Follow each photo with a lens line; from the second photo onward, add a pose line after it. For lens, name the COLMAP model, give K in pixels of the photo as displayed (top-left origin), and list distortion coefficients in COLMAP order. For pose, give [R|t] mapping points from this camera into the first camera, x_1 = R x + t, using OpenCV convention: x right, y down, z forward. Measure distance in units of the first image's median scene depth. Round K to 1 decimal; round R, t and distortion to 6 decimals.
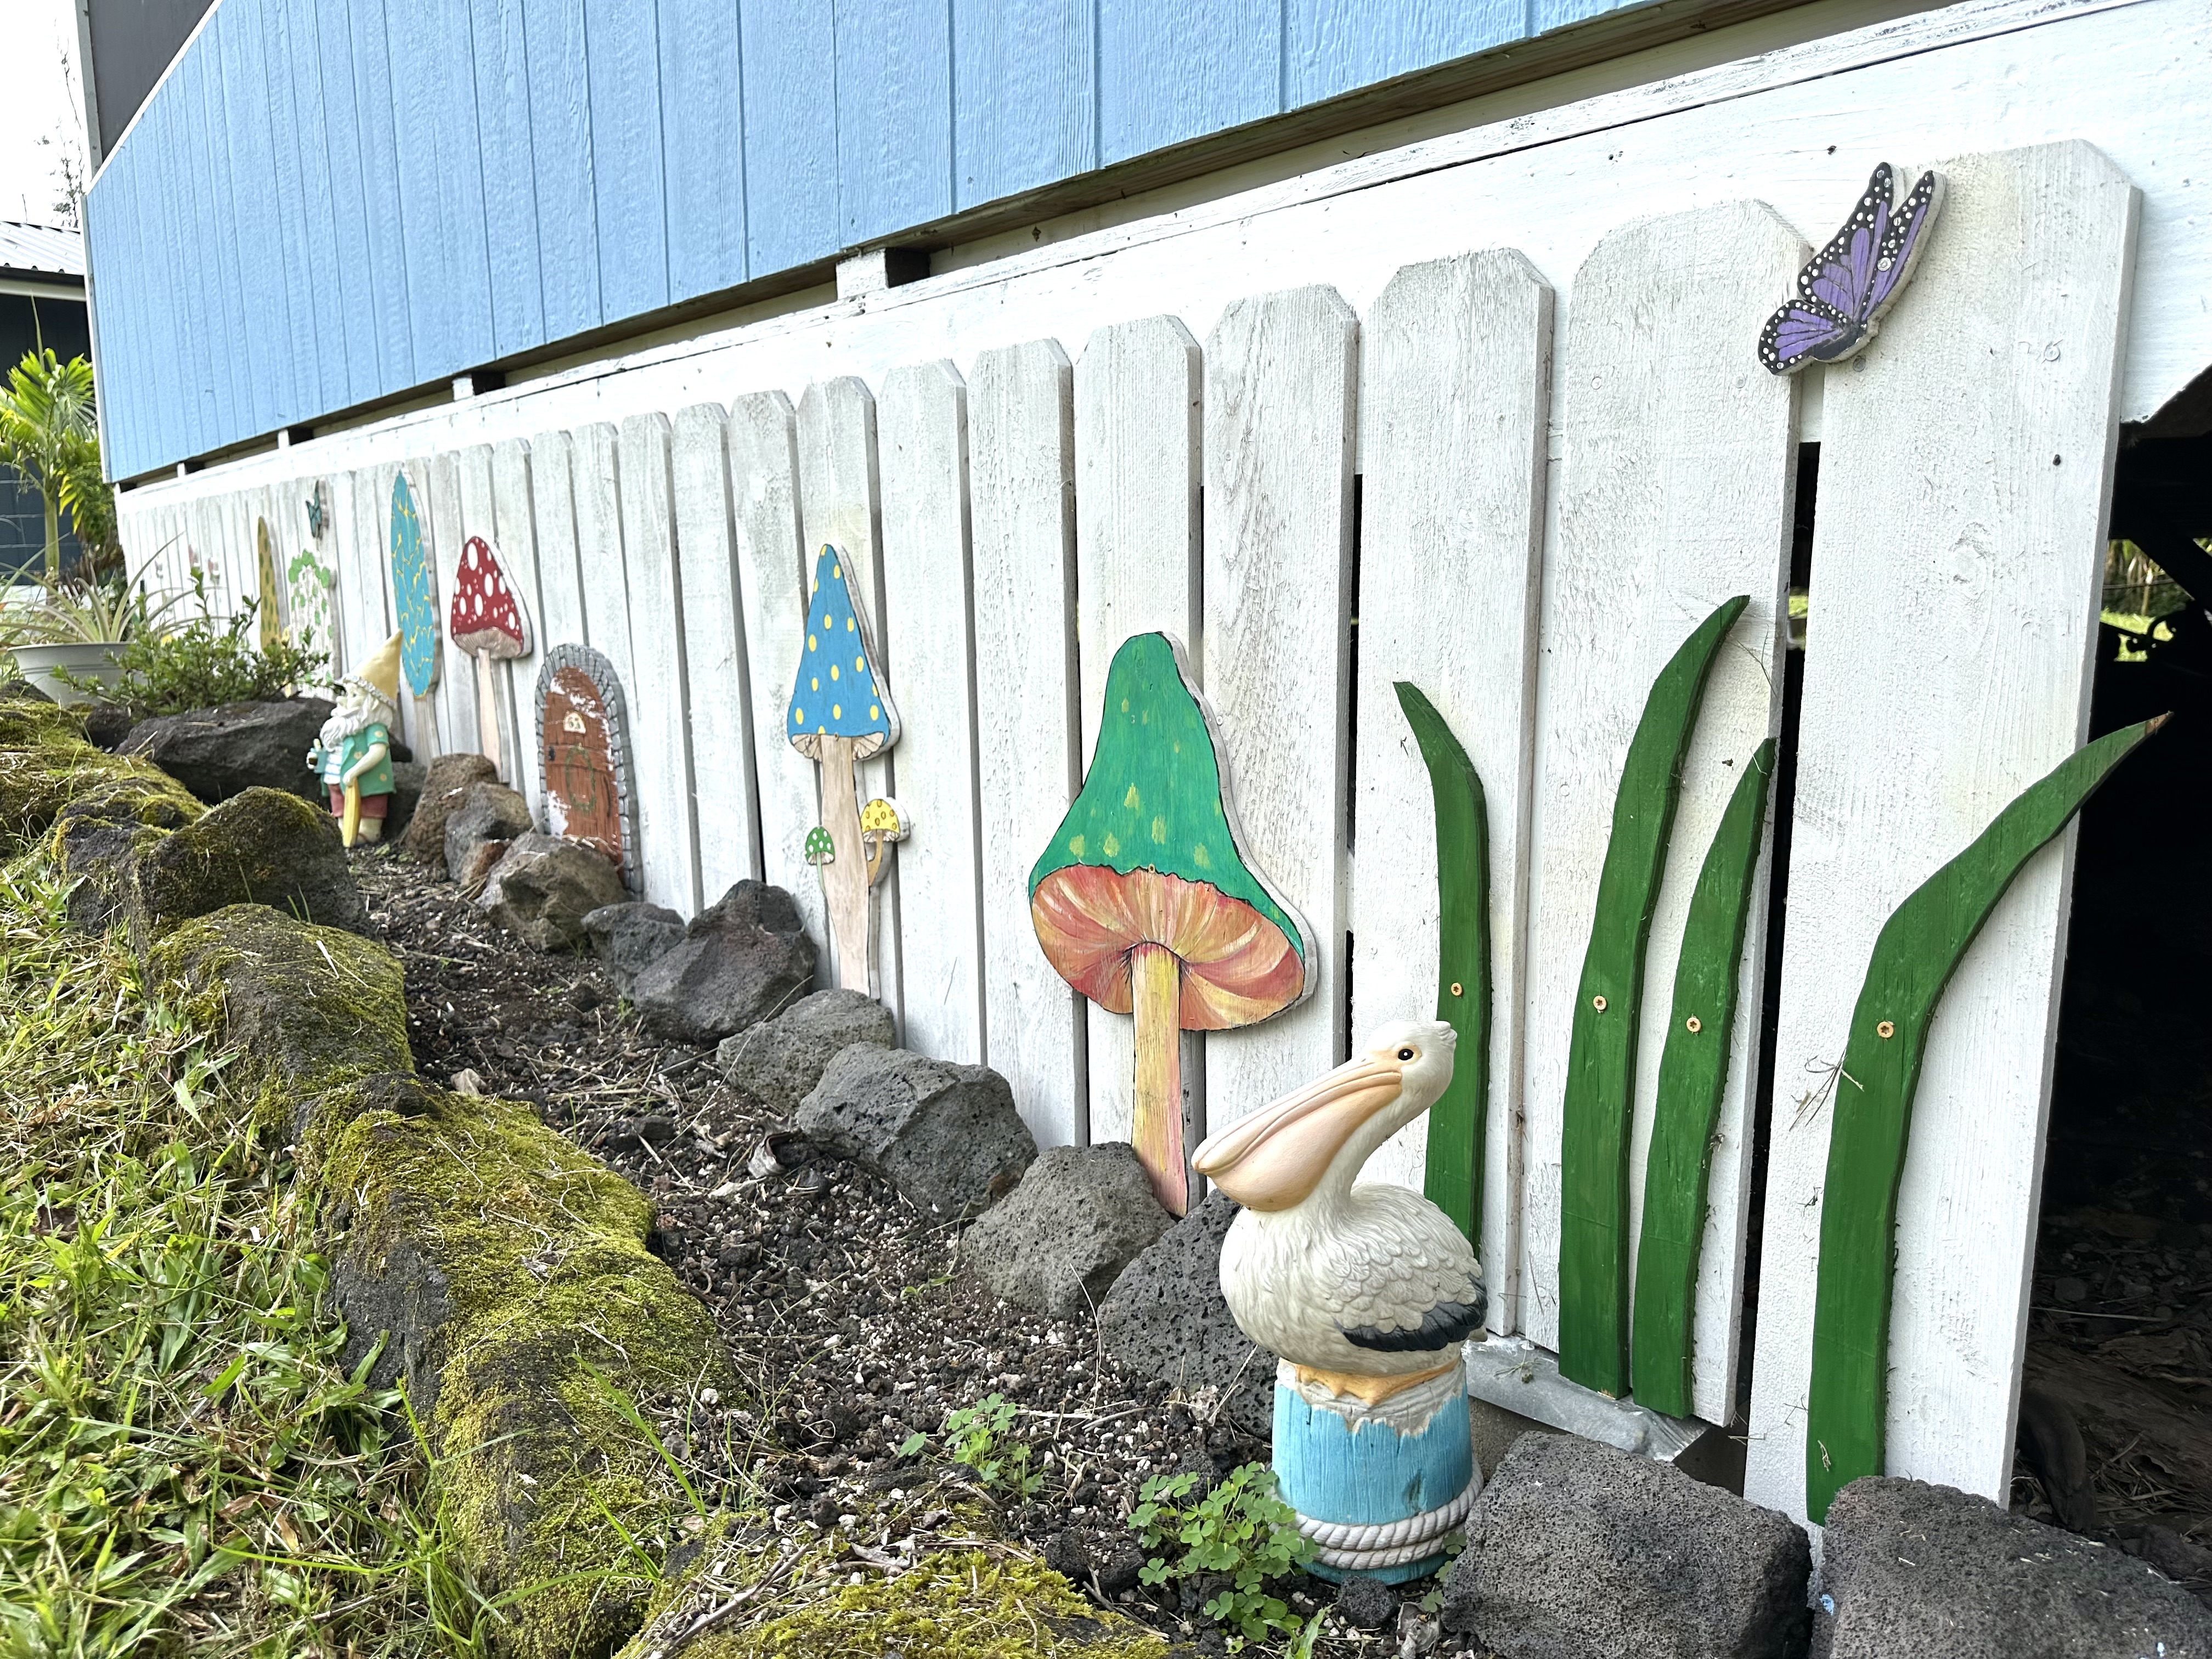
lens RADIAL K [[1562.4, 0, 1106.0], [0, 1562.4, 829.5], [0, 0, 1]] dist [0.043219, -0.054522]
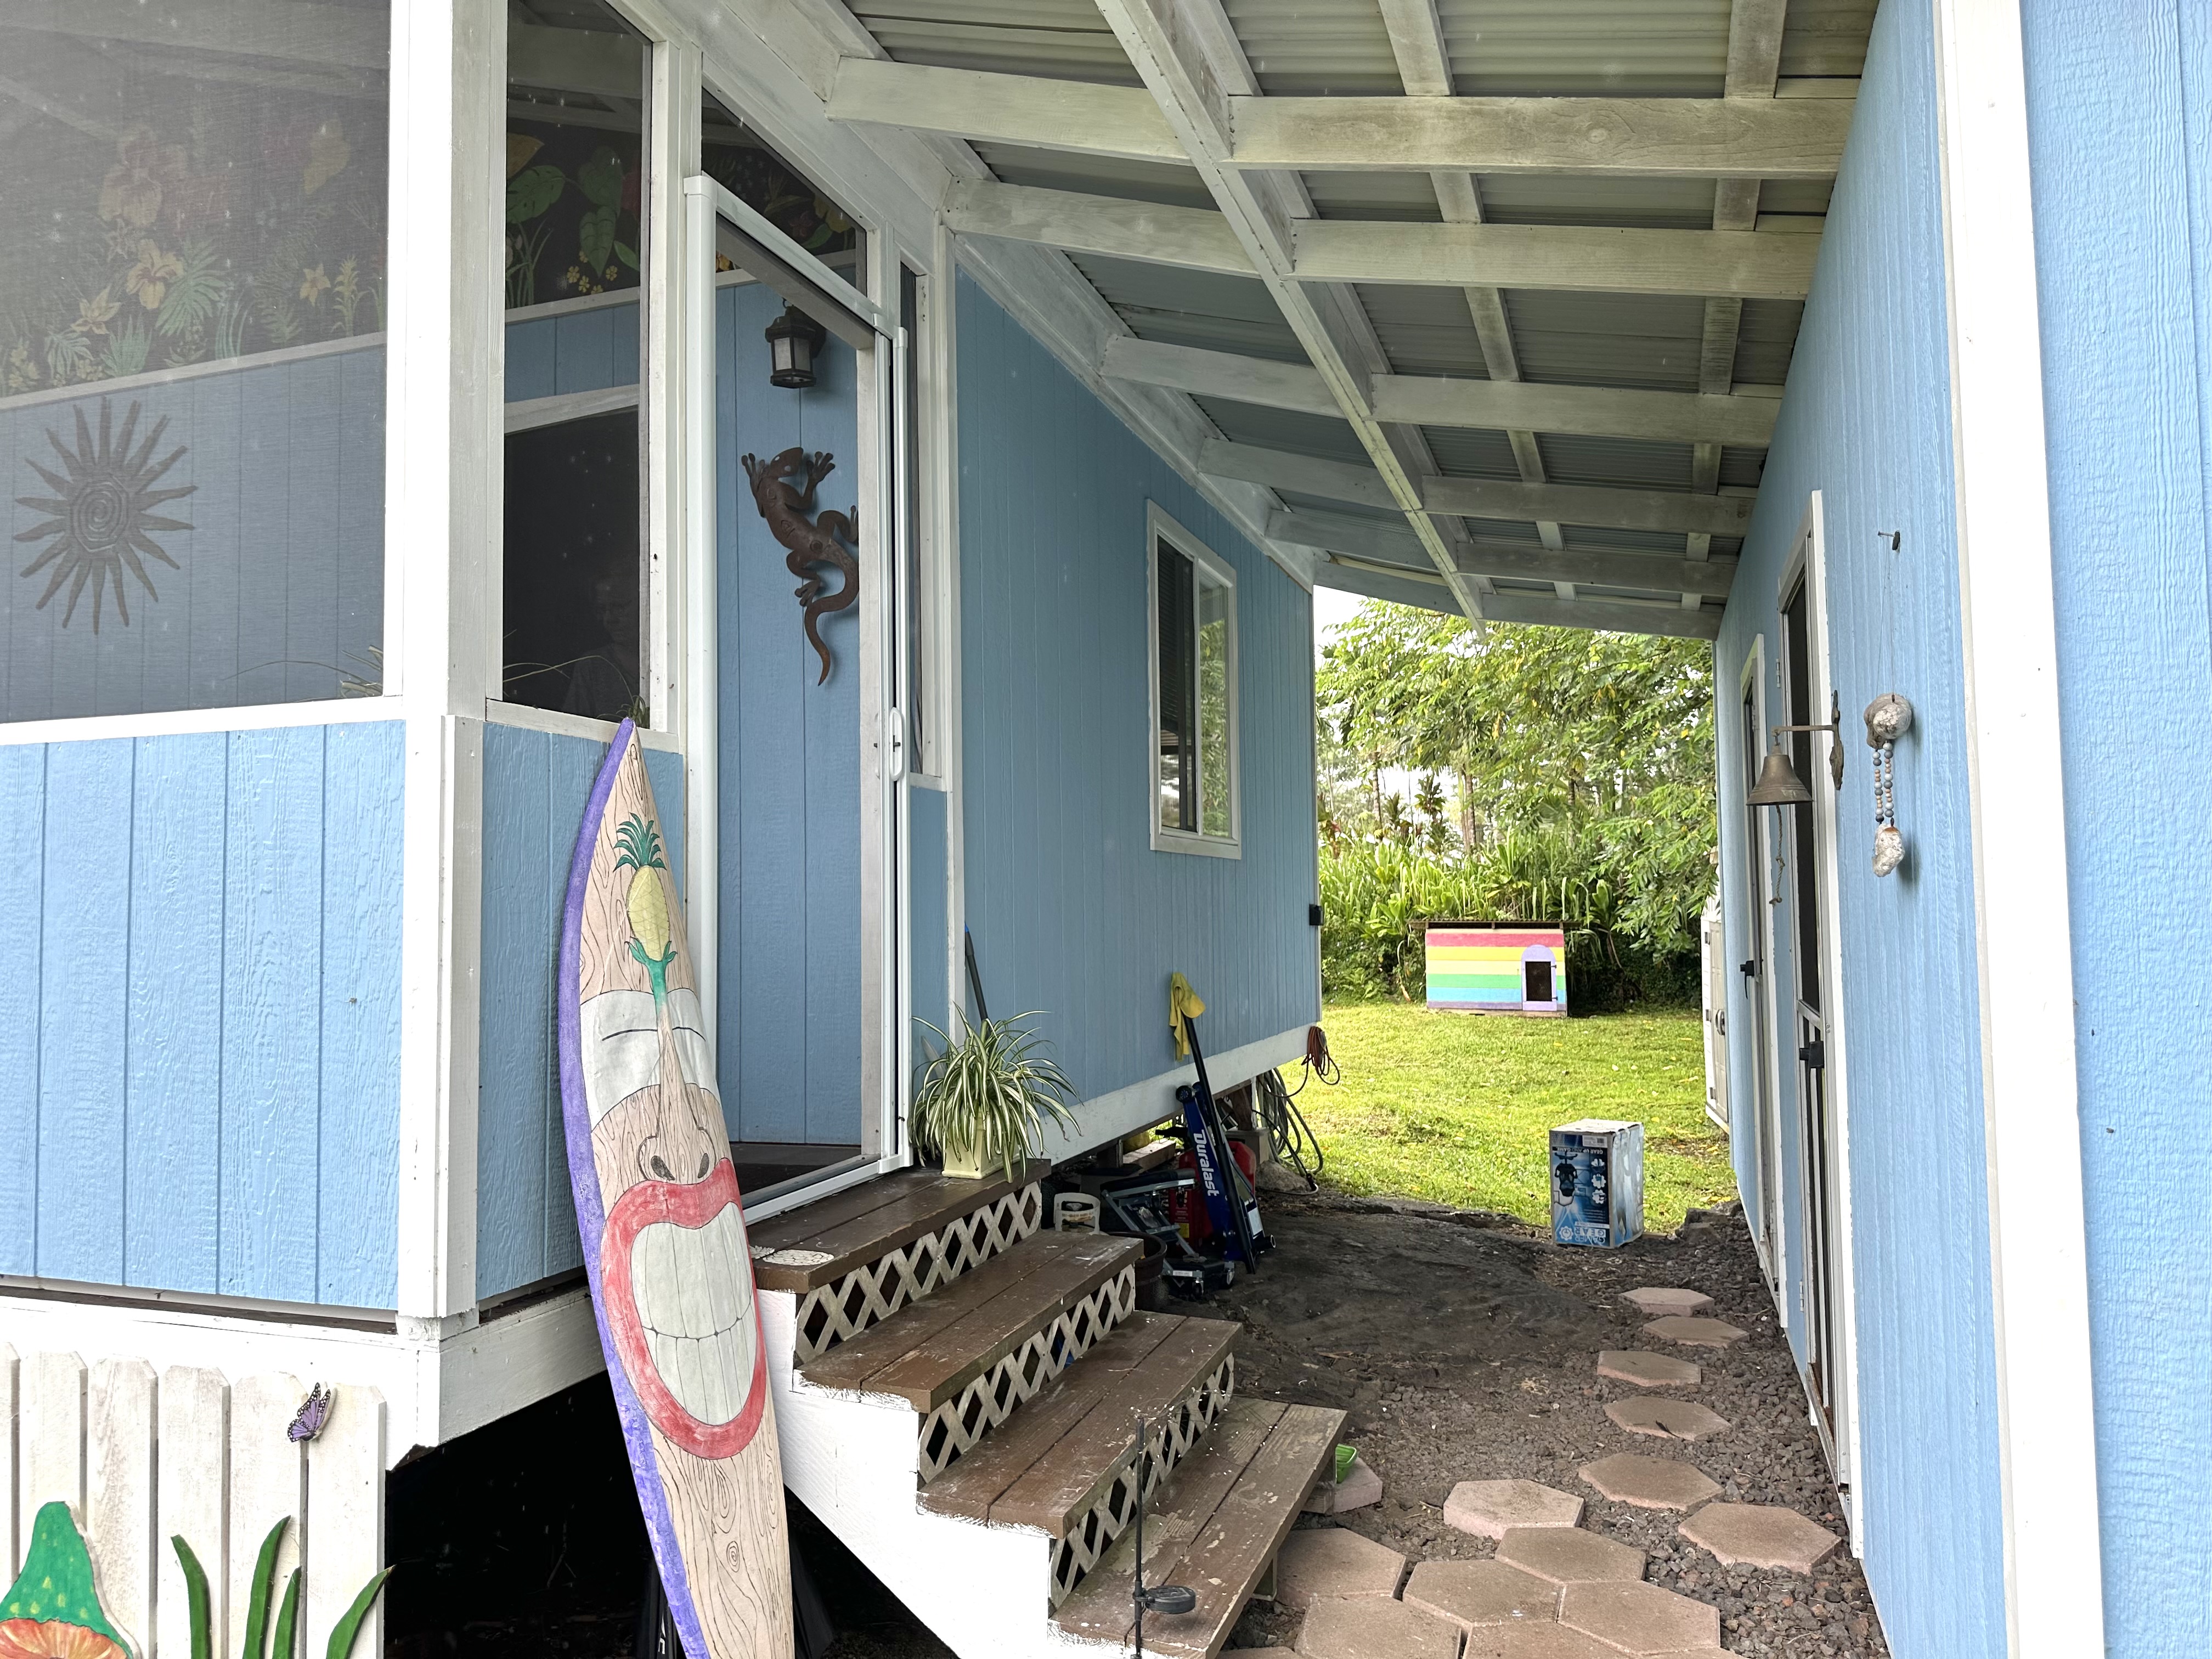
lens RADIAL K [[1548.2, 0, 1097.0], [0, 1548.2, 841.1], [0, 0, 1]] dist [0.044188, -0.046289]
pose [[0.856637, 0.018765, 0.515579, 0.122188], [0.092534, 0.977545, -0.189325, -0.458560], [-0.507554, 0.209891, 0.835664, -1.604490]]
